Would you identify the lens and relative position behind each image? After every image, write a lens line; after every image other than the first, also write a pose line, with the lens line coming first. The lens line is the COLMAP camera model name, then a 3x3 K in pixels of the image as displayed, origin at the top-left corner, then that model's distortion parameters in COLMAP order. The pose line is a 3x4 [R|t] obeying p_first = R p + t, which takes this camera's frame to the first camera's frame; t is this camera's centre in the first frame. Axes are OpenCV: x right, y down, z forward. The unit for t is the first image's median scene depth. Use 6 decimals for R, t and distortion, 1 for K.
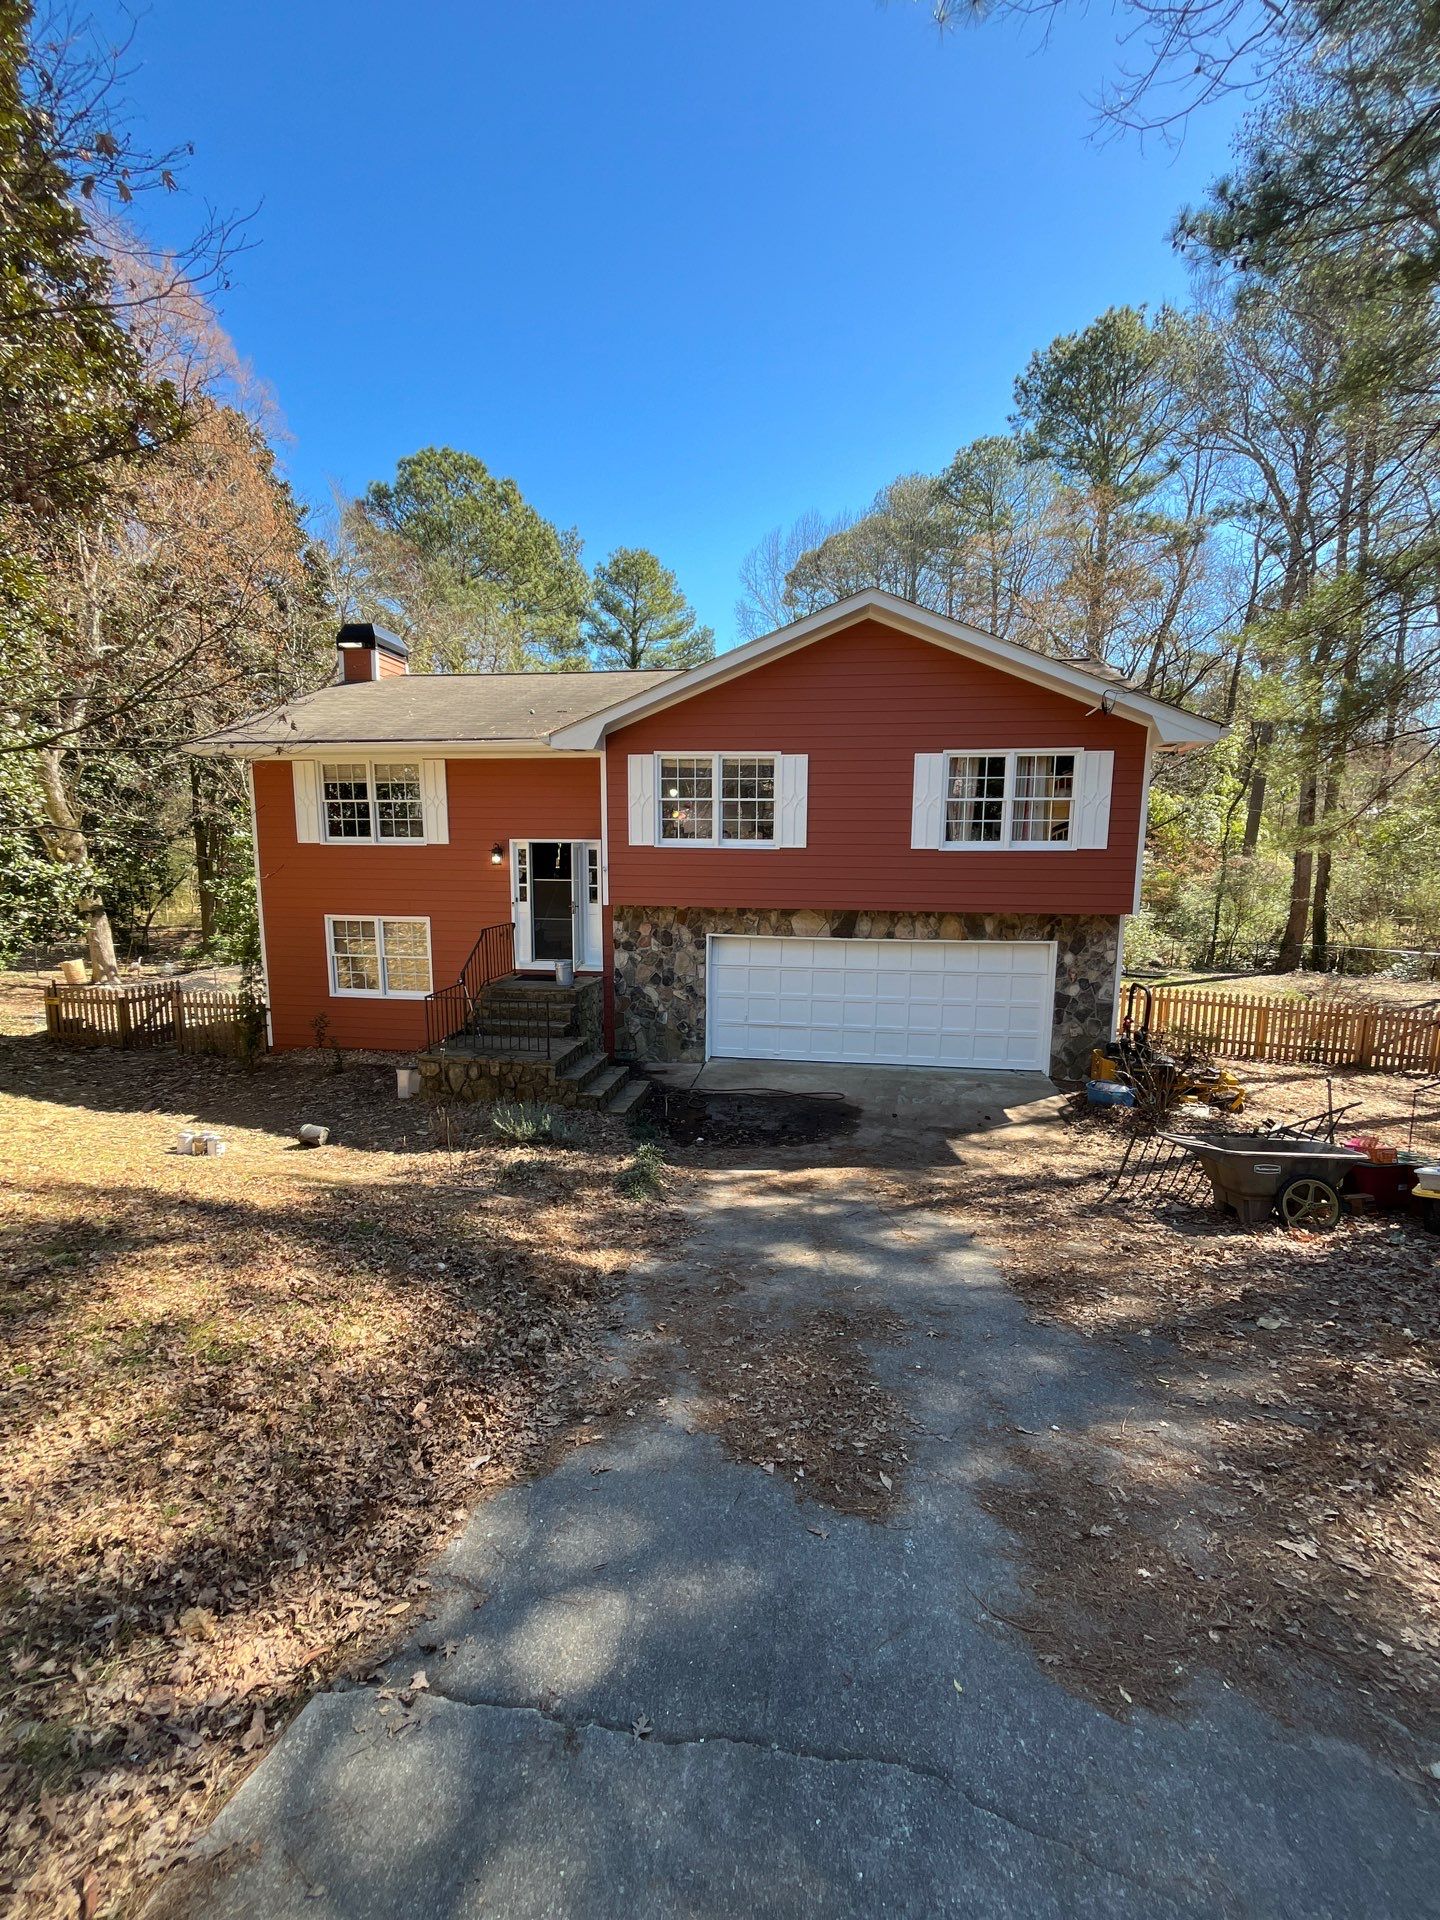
lens RADIAL K [[775.6, 0, 710.3], [0, 775.6, 942.5], [0, 0, 1]] dist [-0.000292, 0.001003]
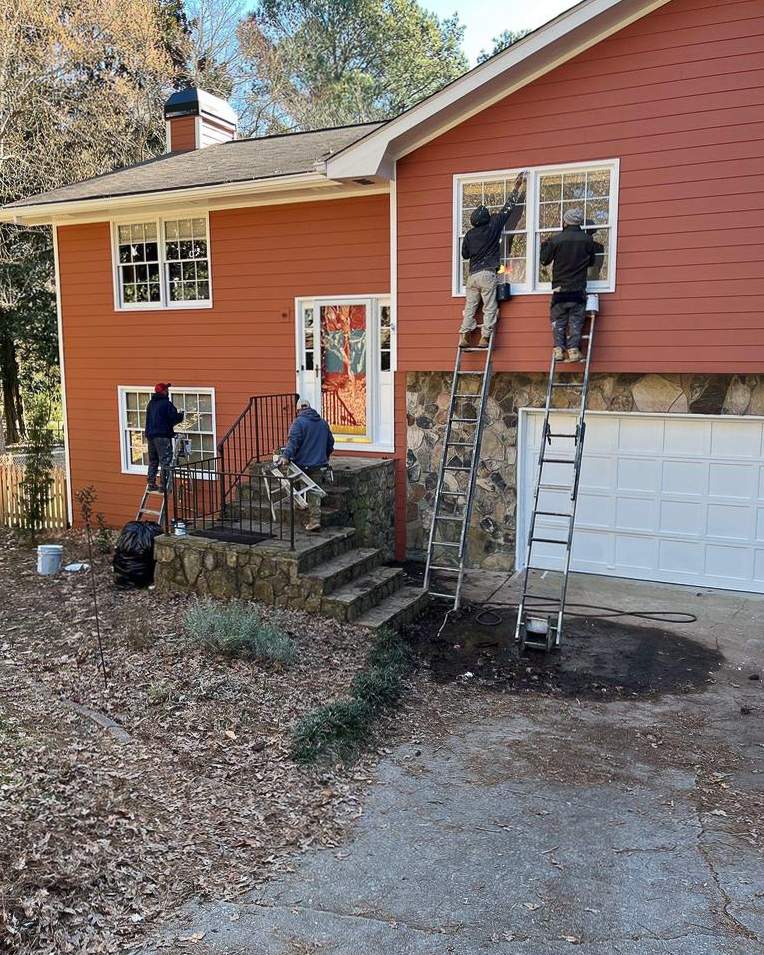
lens RADIAL K [[762.4, 0, 368.9], [0, 762.4, 443.4], [0, 0, 1]] dist [0.035810, -0.000228]
pose [[0.954137, 0.025317, -0.298299, 0.080713], [-0.027556, 0.999615, -0.003303, 0.031266], [0.298100, 0.011371, 0.954467, 0.213550]]
